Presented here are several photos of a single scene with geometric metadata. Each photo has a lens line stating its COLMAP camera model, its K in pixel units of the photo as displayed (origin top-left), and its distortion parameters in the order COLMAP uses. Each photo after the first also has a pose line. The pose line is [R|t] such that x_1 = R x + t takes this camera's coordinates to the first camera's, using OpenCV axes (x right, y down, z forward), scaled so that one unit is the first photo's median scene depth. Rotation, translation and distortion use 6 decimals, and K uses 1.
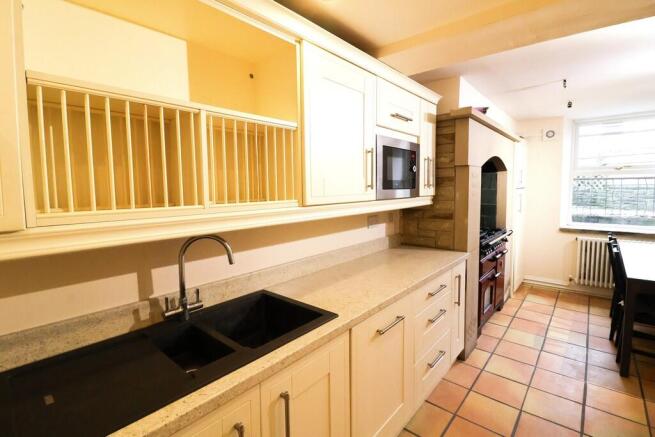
lens RADIAL K [[307.7, 0, 329.3], [0, 307.7, 207.3], [0, 0, 1]] dist [-0.002510, -0.004396]
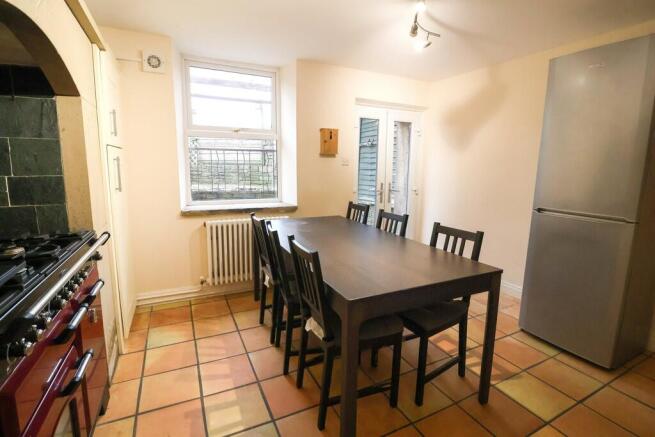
lens RADIAL K [[307.7, 0, 320.9], [0, 307.7, 207.6], [0, 0, 1]] dist [-0.002510, -0.004396]
pose [[0.407522, -0.109809, 0.906569, 0.279271], [0.056515, 0.993874, 0.094979, 0.012529], [-0.911445, 0.012528, 0.411232, 0.467272]]
